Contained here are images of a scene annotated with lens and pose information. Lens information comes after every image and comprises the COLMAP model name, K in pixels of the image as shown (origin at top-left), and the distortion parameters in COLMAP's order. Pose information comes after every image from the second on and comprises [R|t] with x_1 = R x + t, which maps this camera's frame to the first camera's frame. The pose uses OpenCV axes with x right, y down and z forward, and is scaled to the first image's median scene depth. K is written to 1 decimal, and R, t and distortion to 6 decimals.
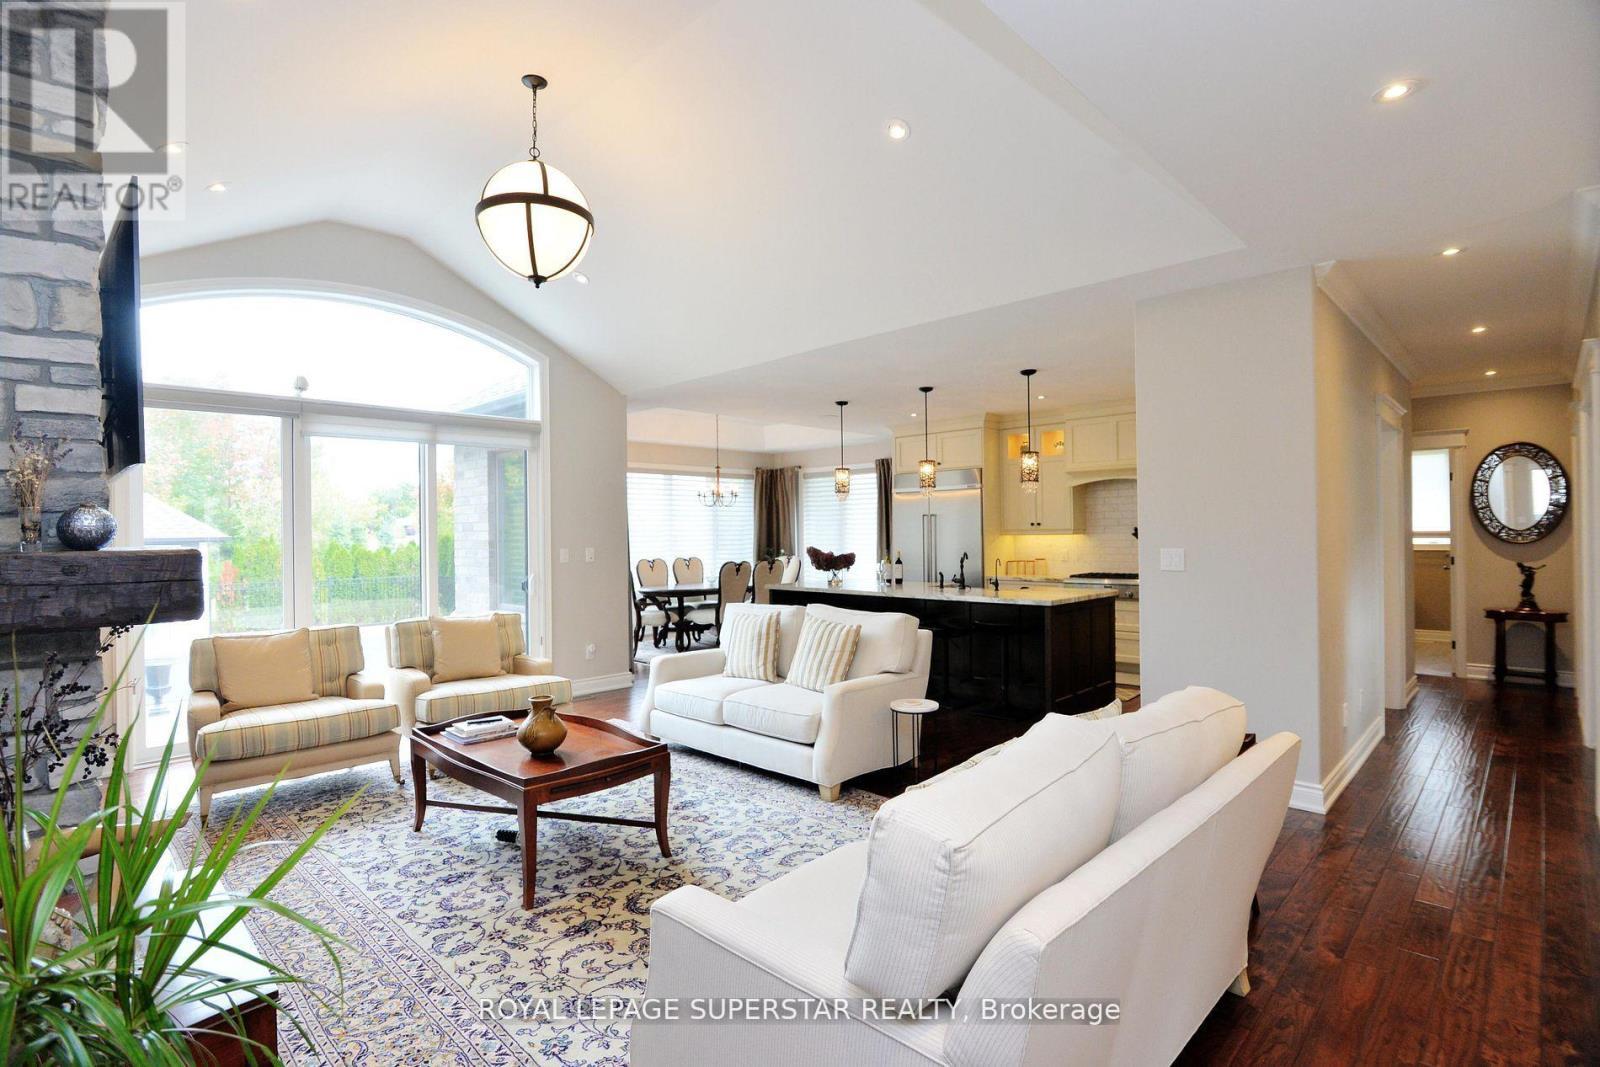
lens RADIAL K [[776.0, 0, 797.6], [0, 776.0, 529.3], [0, 0, 1]] dist [-0.019104, -0.000150]
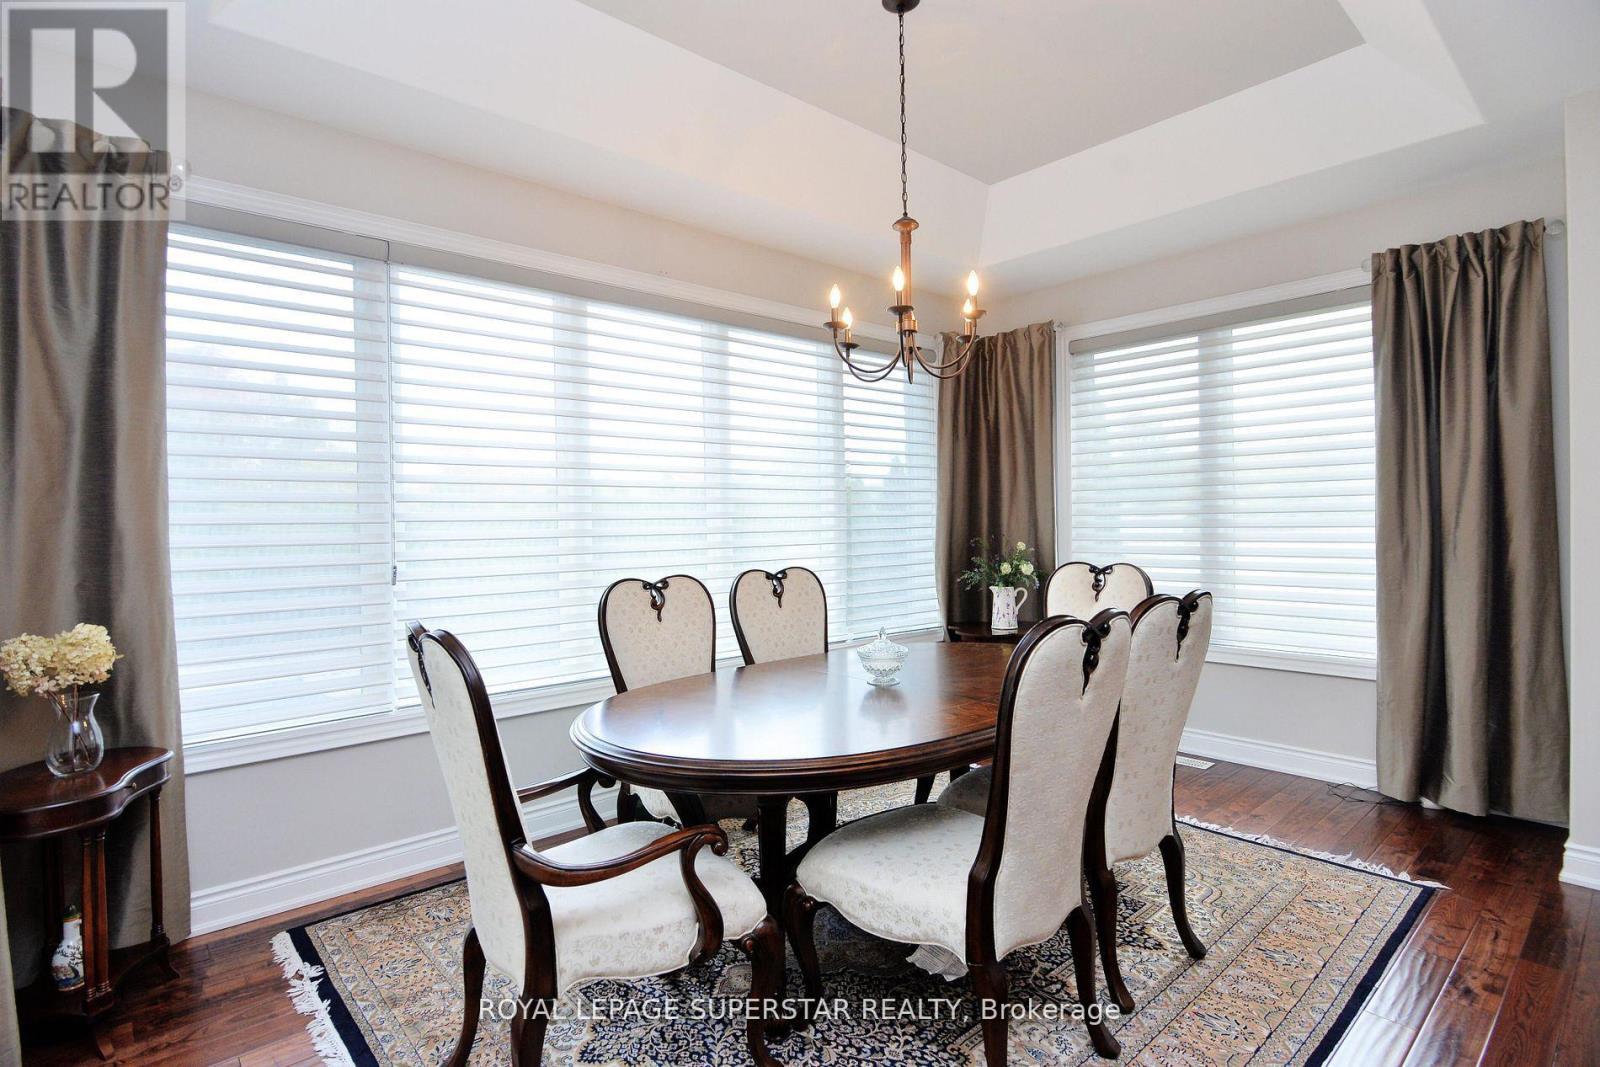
lens RADIAL K [[776.0, 0, 797.6], [0, 776.0, 529.3], [0, 0, 1]] dist [-0.019104, -0.000150]
pose [[0.997056, -0.001587, -0.076660, -0.097783], [0.003014, 0.999824, 0.018504, 0.013363], [0.076618, -0.018681, 0.996886, 0.595342]]
